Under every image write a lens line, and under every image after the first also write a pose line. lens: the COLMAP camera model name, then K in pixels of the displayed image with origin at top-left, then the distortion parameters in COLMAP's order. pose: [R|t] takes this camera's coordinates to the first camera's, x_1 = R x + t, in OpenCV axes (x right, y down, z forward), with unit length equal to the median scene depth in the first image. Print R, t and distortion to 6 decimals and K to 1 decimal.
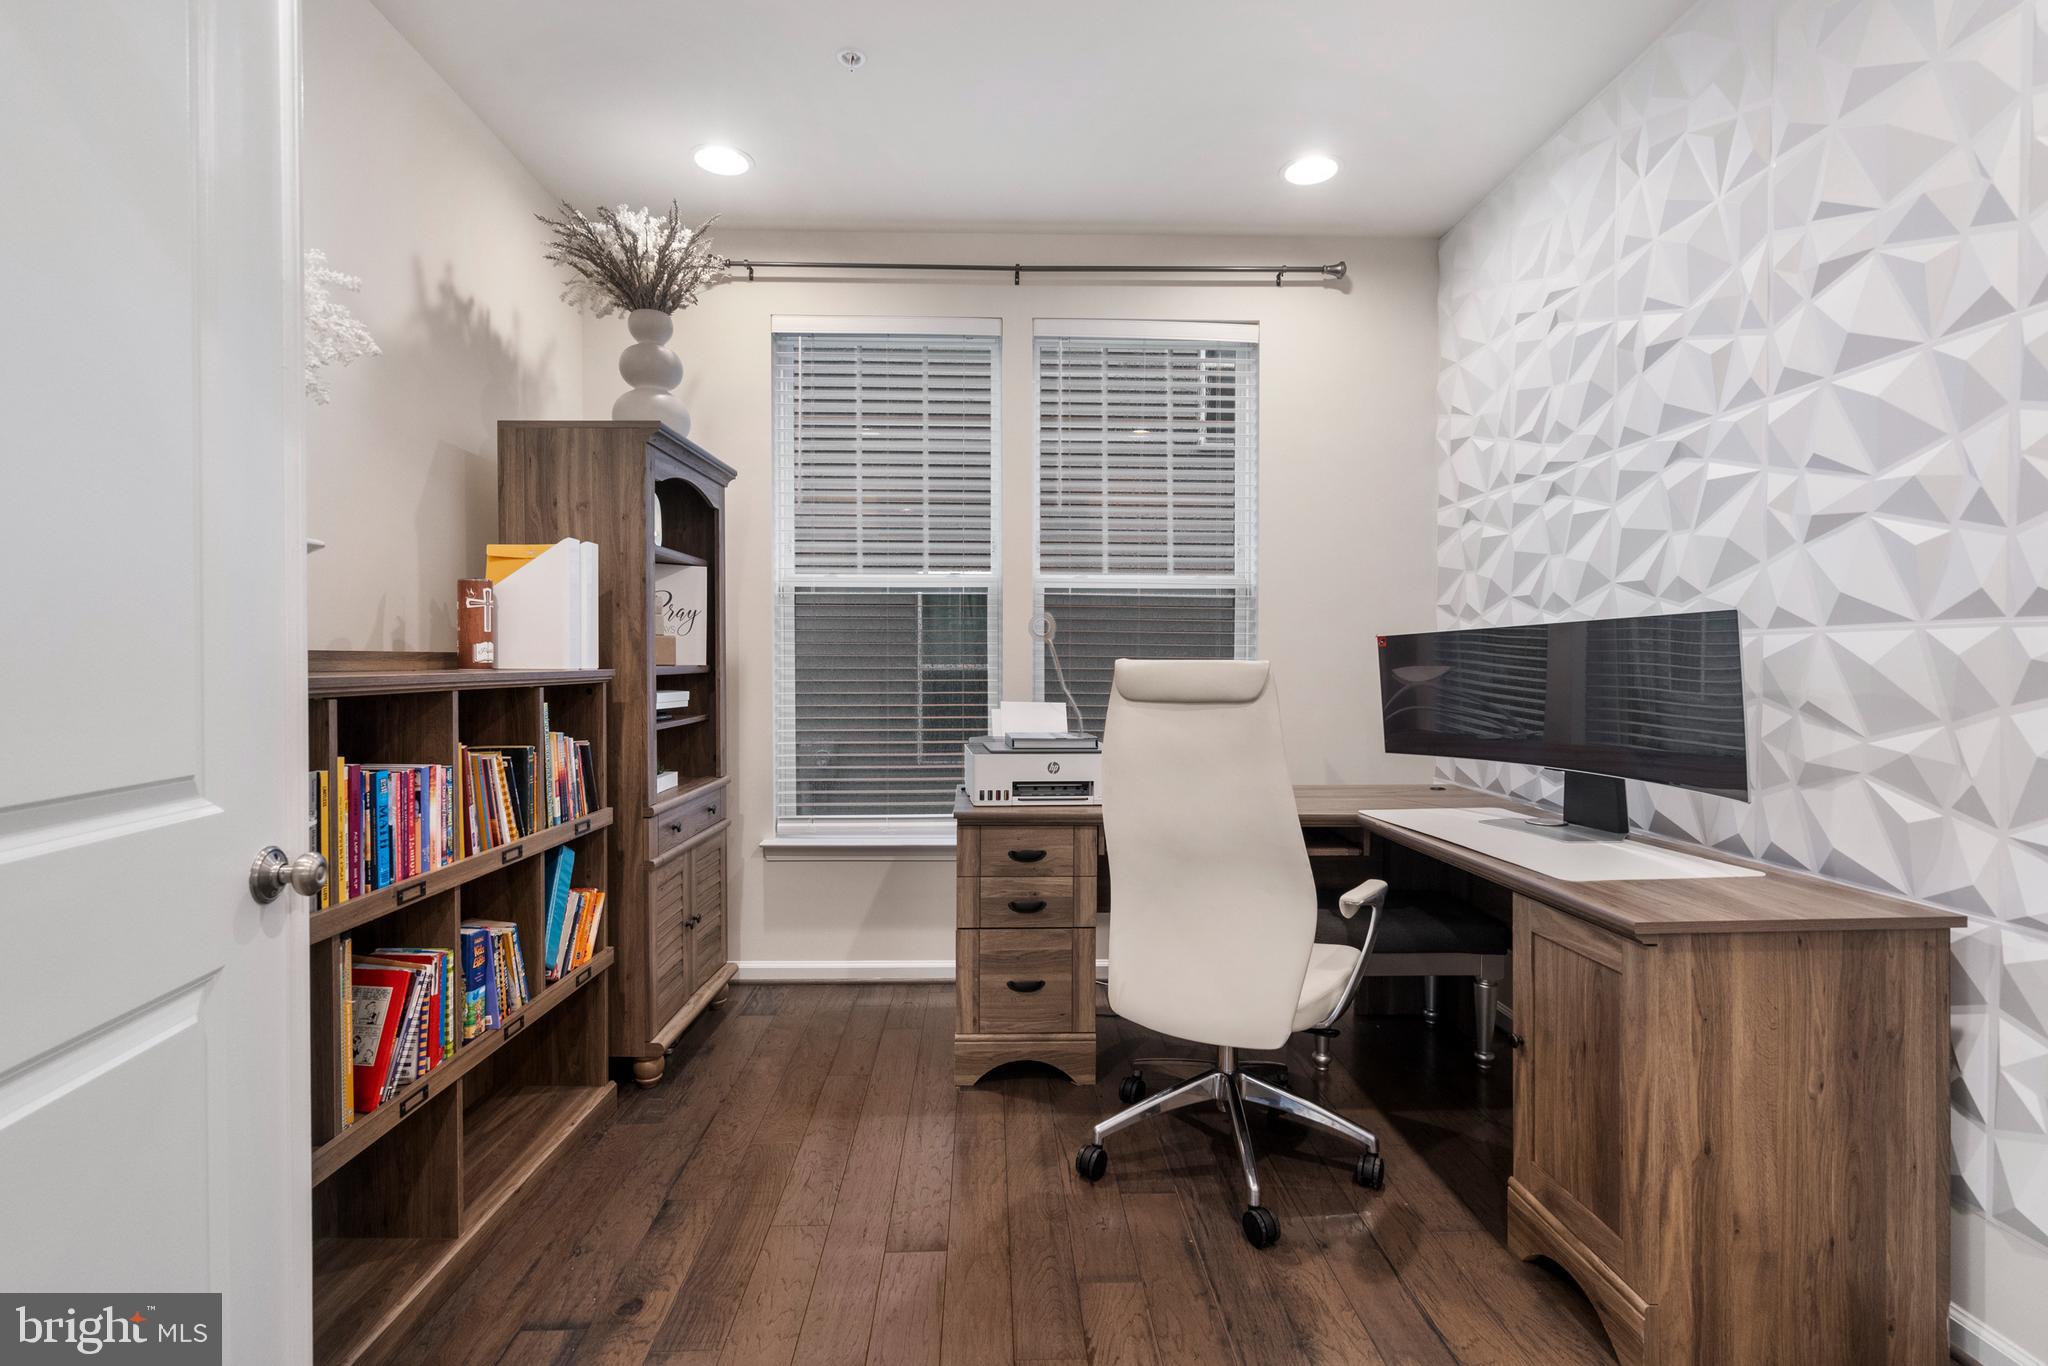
lens RADIAL K [[957.5, 0, 1017.2], [0, 957.5, 670.5], [0, 0, 1]] dist [0.004272, 0.000940]
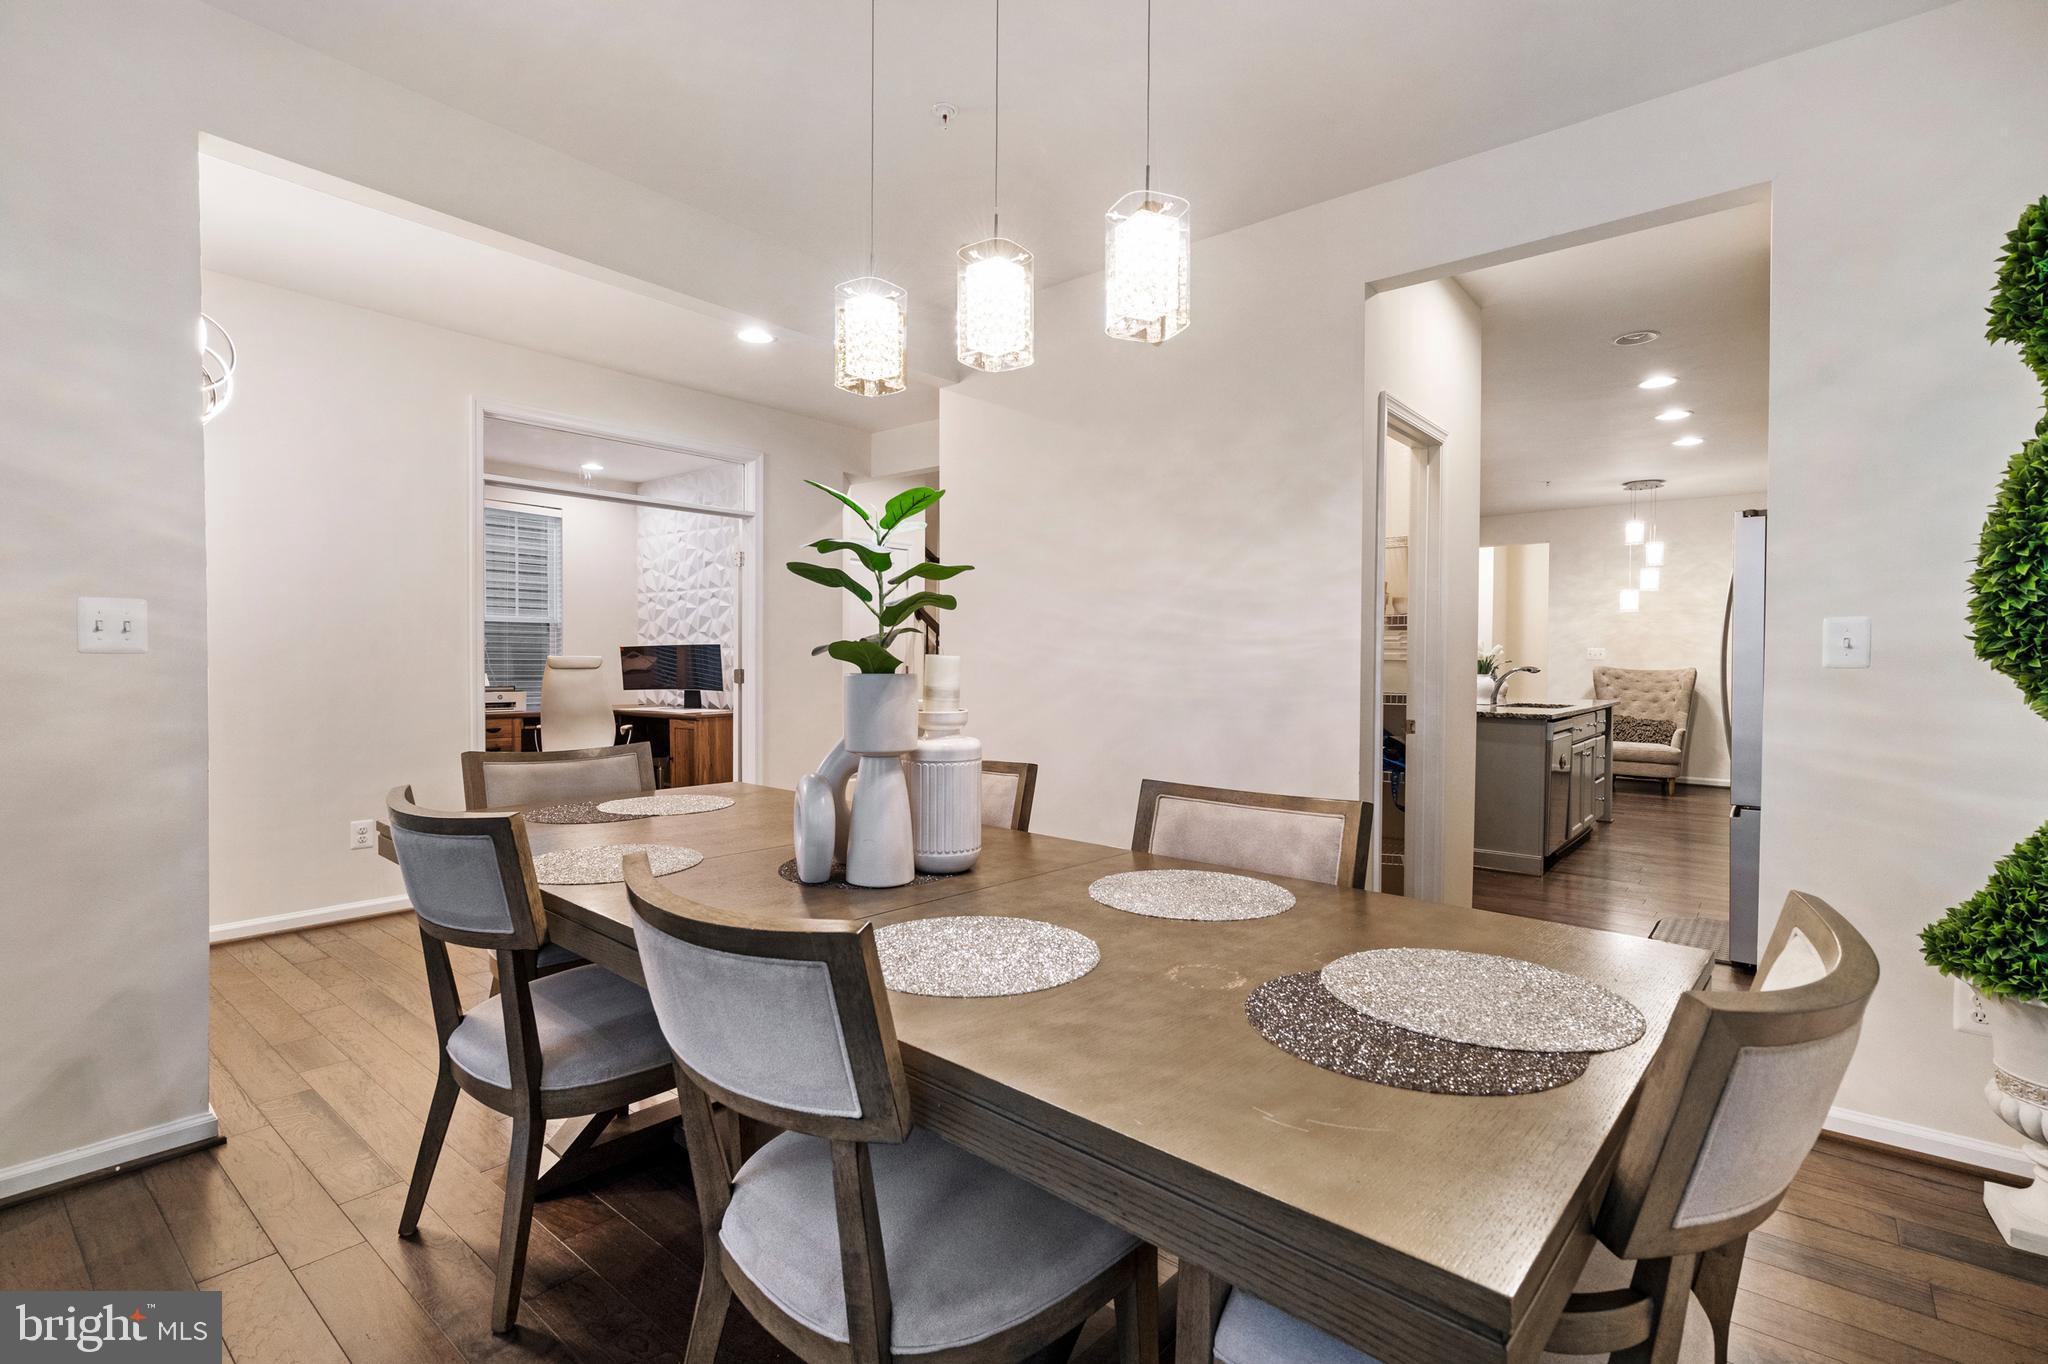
lens RADIAL K [[943.5, 0, 1029.3], [0, 943.5, 666.2], [0, 0, 1]] dist [-0.000926, 0.000163]
pose [[0.659197, -0.009363, 0.751912, -0.918710], [0.004916, 0.999955, 0.008142, 0.003219], [-0.751954, -0.001671, 0.659213, -1.723968]]
